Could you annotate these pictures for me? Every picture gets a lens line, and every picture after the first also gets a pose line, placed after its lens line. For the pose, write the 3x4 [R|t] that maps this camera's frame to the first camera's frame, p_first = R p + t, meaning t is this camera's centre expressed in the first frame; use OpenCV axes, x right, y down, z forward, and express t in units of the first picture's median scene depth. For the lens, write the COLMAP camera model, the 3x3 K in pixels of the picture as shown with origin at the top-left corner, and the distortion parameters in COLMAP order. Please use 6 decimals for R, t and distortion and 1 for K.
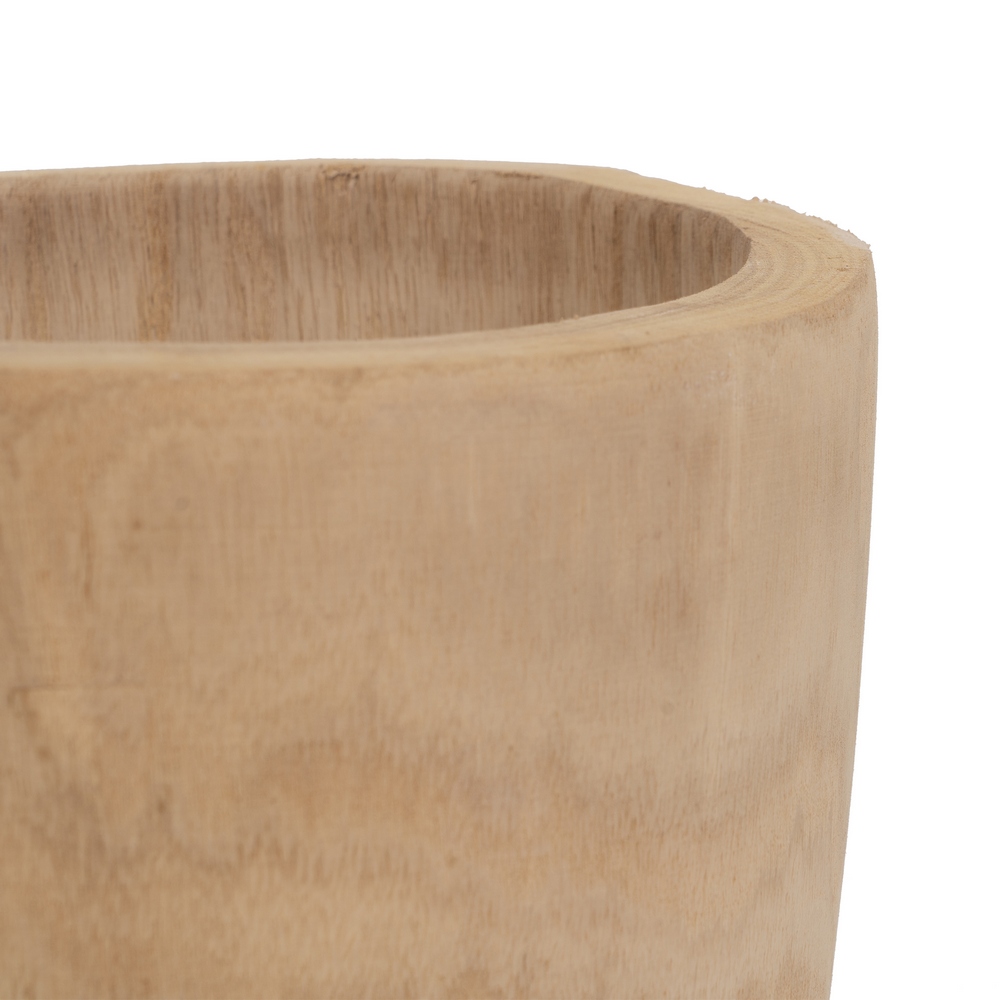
lens RADIAL K [[4174.0, 0, 630.8], [0, 4174.0, 656.2], [0, 0, 1]] dist [0.156899, 1.884319]
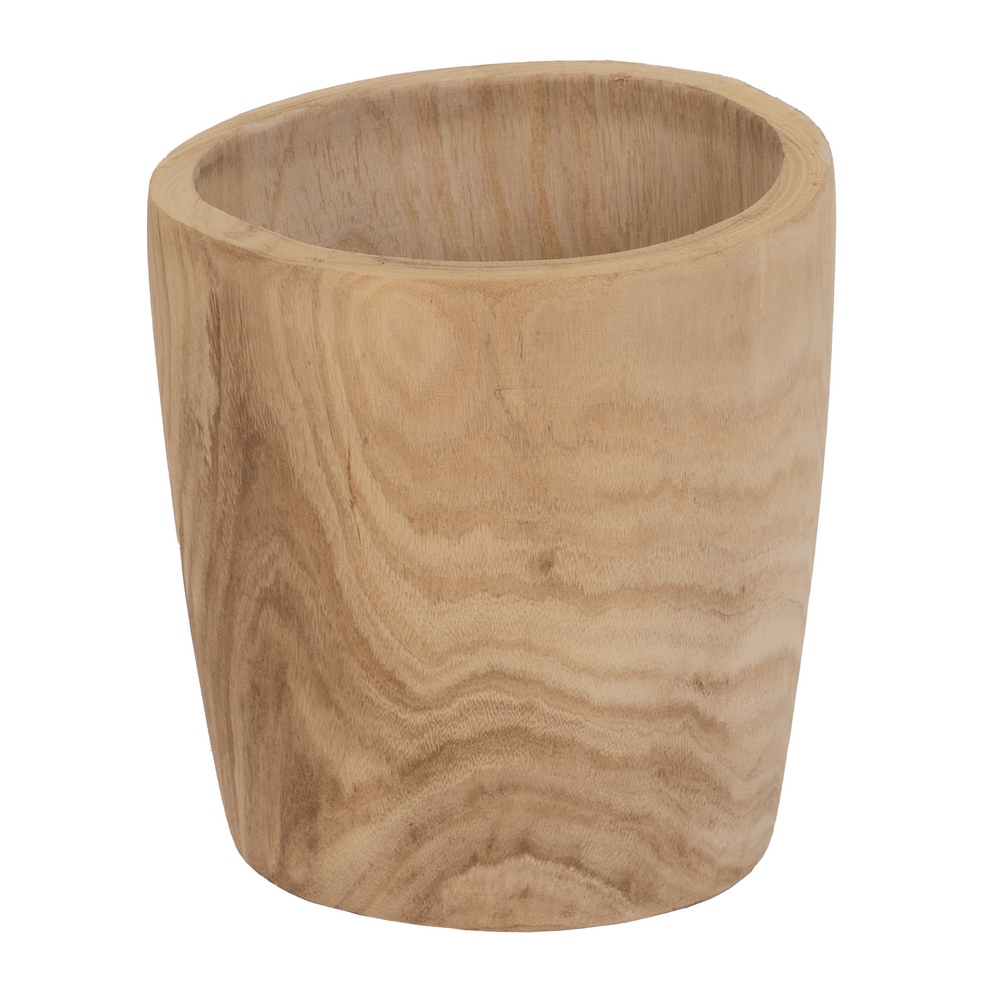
lens RADIAL K [[4174.0, 0, 630.8], [0, 4174.0, 656.2], [0, 0, 1]] dist [0.156899, 1.884319]
pose [[0.995859, -0.000911, -0.090905, 0.140038], [0.021392, 0.974220, 0.224585, -0.317472], [0.088357, -0.225600, 0.970205, -1.243564]]
